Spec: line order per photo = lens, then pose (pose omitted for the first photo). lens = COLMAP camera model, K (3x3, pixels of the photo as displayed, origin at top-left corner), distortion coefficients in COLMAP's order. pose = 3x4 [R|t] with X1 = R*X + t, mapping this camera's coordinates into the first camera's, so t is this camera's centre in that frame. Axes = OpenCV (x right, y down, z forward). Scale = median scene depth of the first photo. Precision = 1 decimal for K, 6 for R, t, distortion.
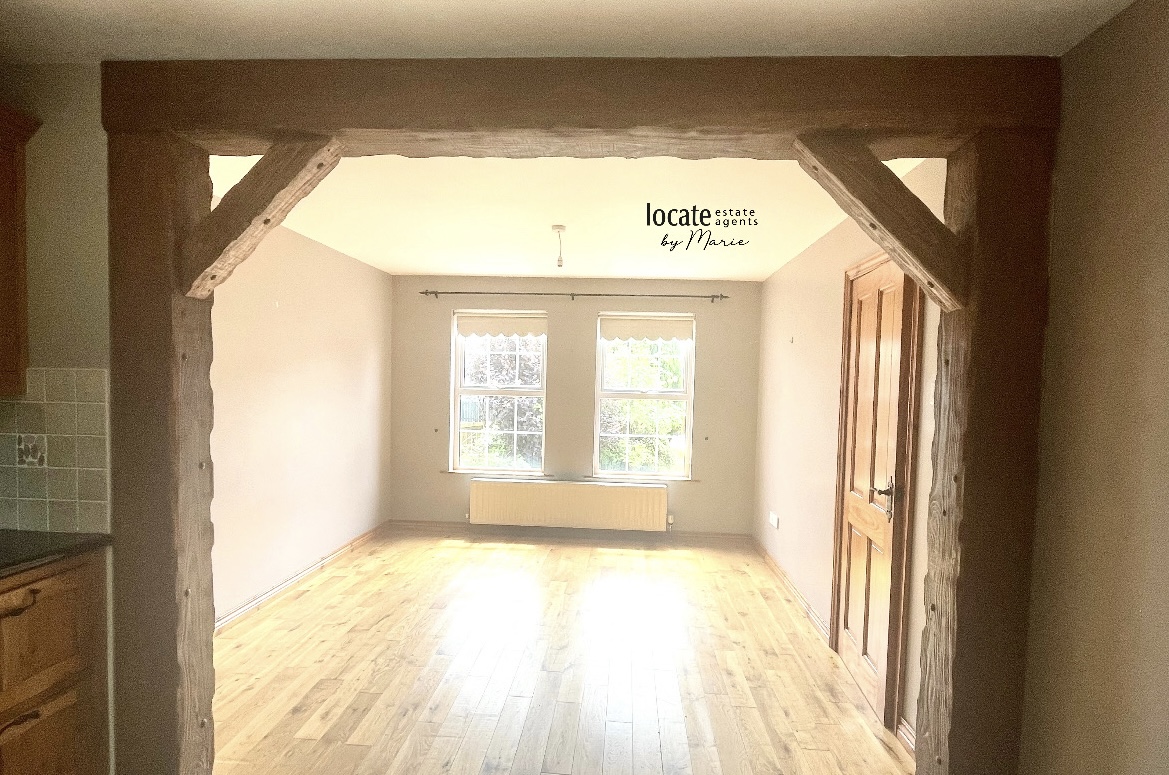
lens RADIAL K [[641.9, 0, 582.2], [0, 641.9, 414.4], [0, 0, 1]] dist [0.002037, -0.000066]
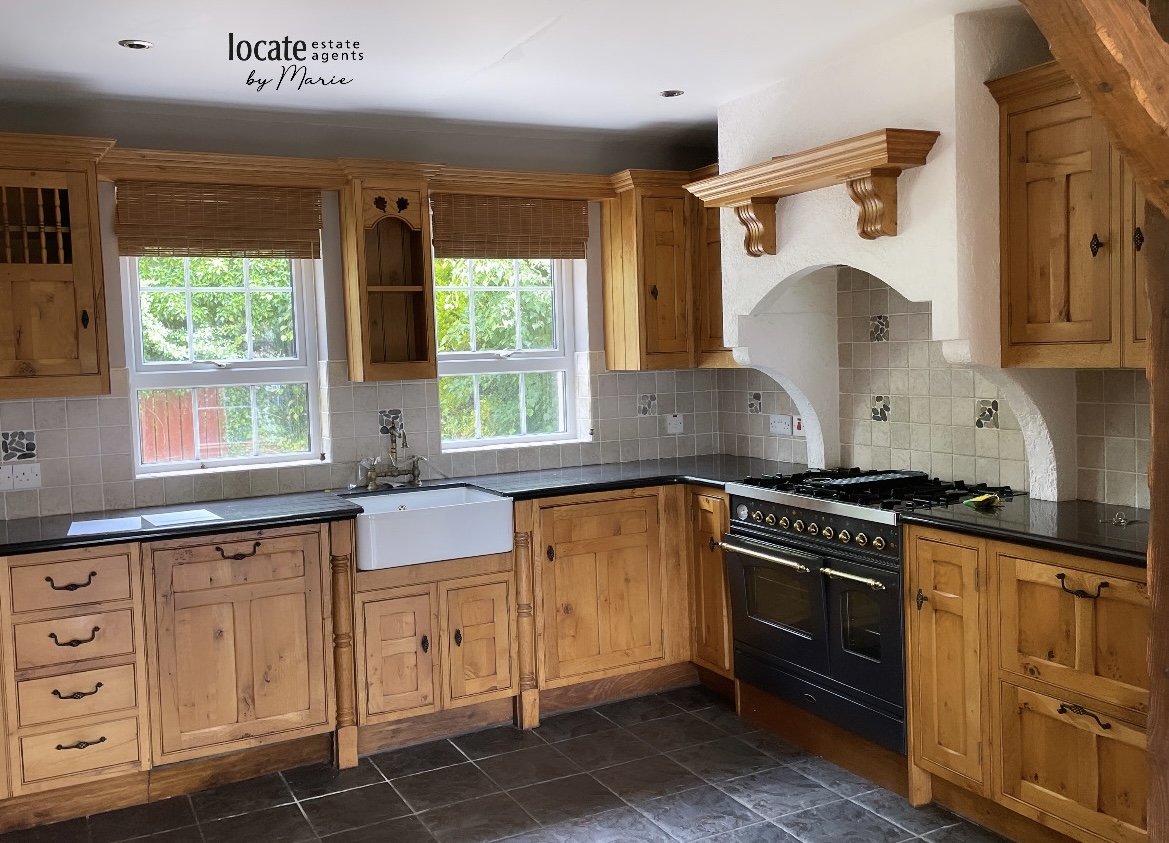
lens RADIAL K [[1092.7, 0, 584.5], [0, 1092.7, 421.5], [0, 0, 1]] dist [0.076470, -0.006574]
pose [[-0.862796, 0.039055, -0.504042, 0.480148], [-0.014640, 0.994663, 0.102130, -0.086698], [0.505341, 0.095496, -0.857619, 1.708543]]
